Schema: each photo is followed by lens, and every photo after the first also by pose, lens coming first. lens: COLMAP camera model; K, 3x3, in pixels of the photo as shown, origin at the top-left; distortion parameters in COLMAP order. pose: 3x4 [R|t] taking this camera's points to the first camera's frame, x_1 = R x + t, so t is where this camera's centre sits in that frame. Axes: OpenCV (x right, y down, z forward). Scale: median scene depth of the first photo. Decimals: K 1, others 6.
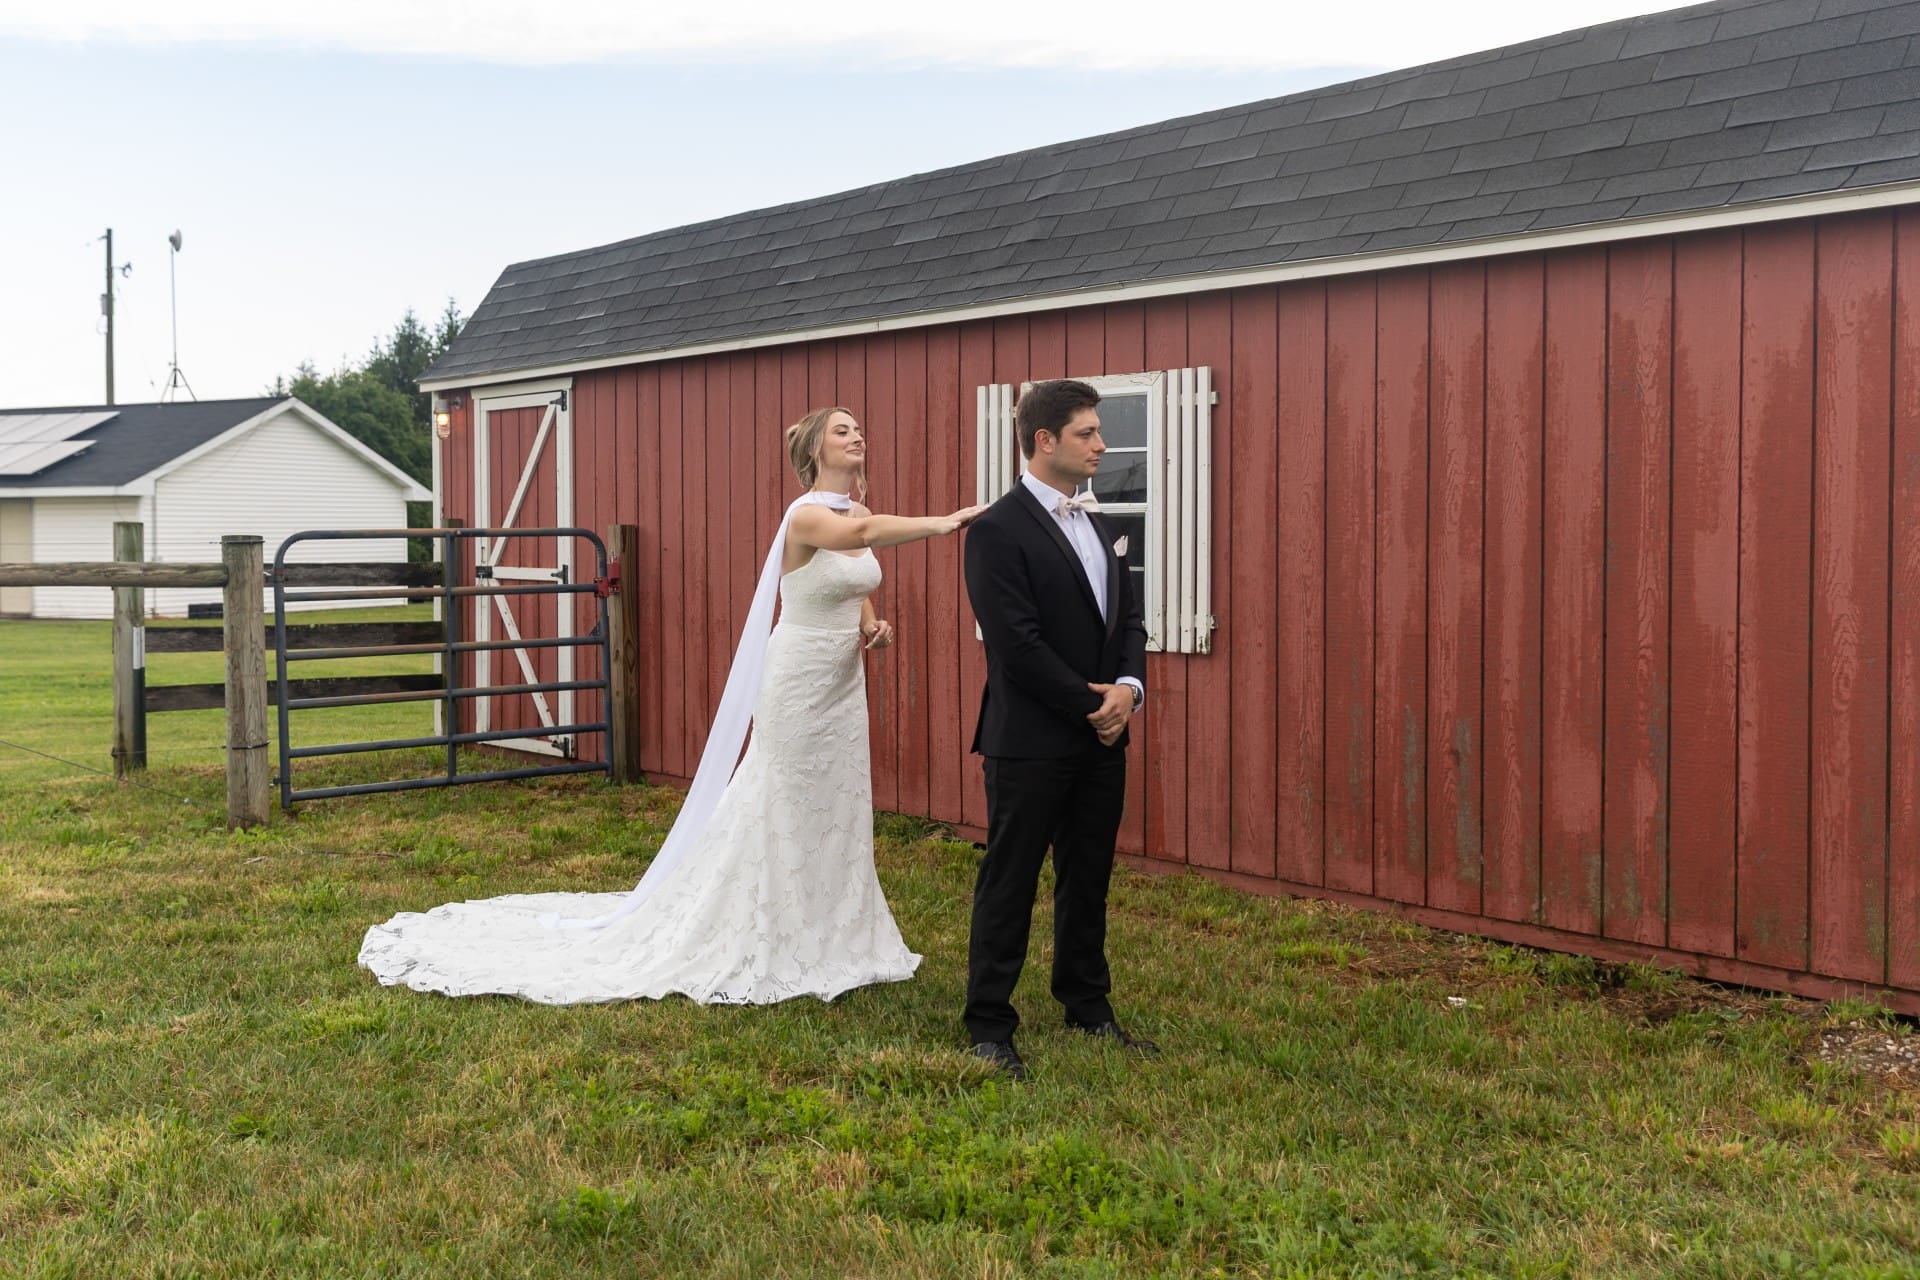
lens RADIAL K [[1721.6, 0, 960.0], [0, 1721.6, 640.0], [0, 0, 1]] dist [0.002569, 0.001547]
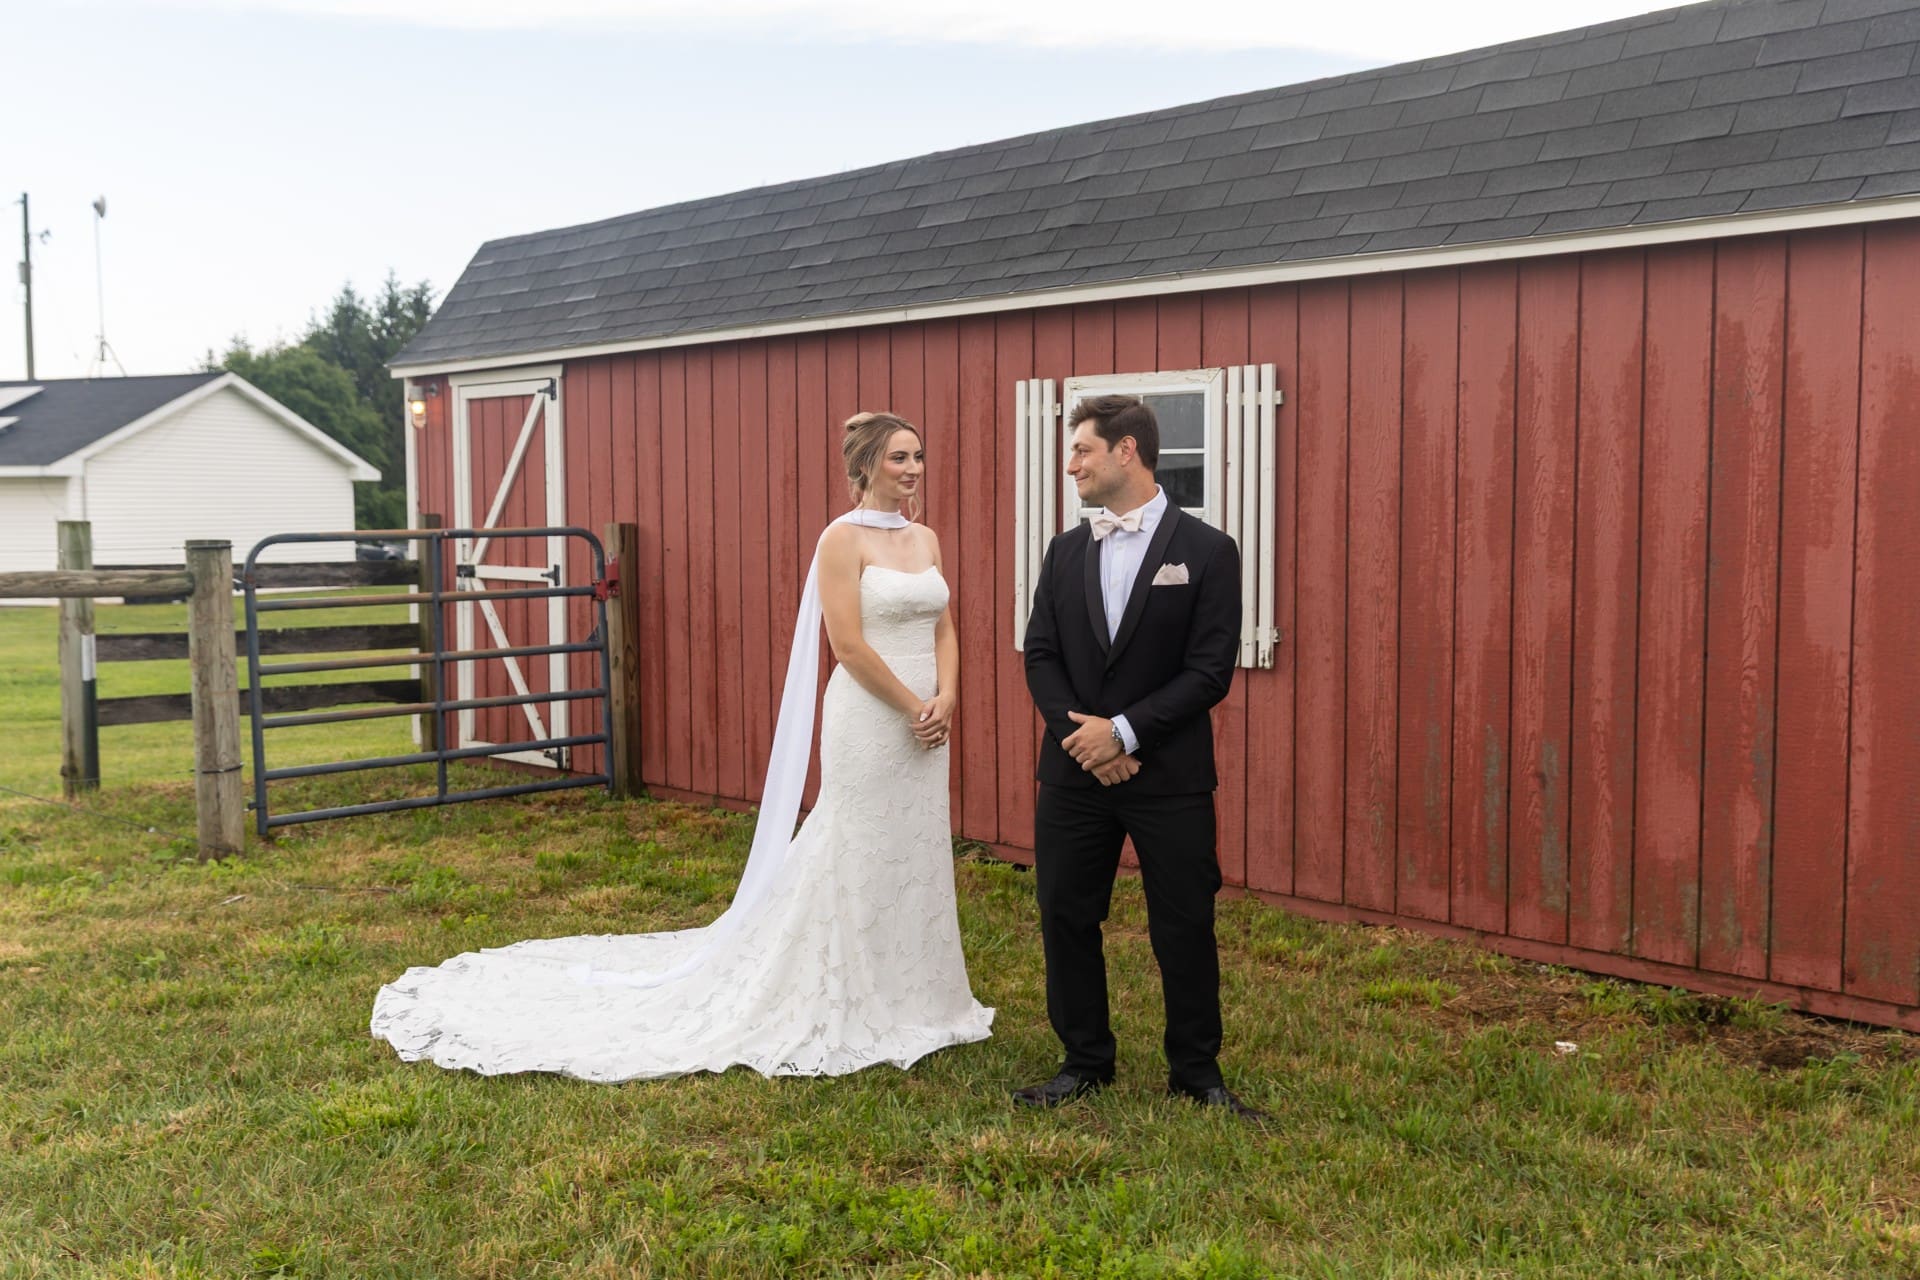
lens RADIAL K [[1595.6, 0, 951.1], [0, 1595.6, 636.3], [0, 0, 1]] dist [0.001870, 0.003161]
pose [[0.997186, -0.006990, 0.074643, -0.099534], [0.004456, 0.999410, 0.034060, -0.041543], [-0.074837, -0.033631, 0.996629, 0.142251]]
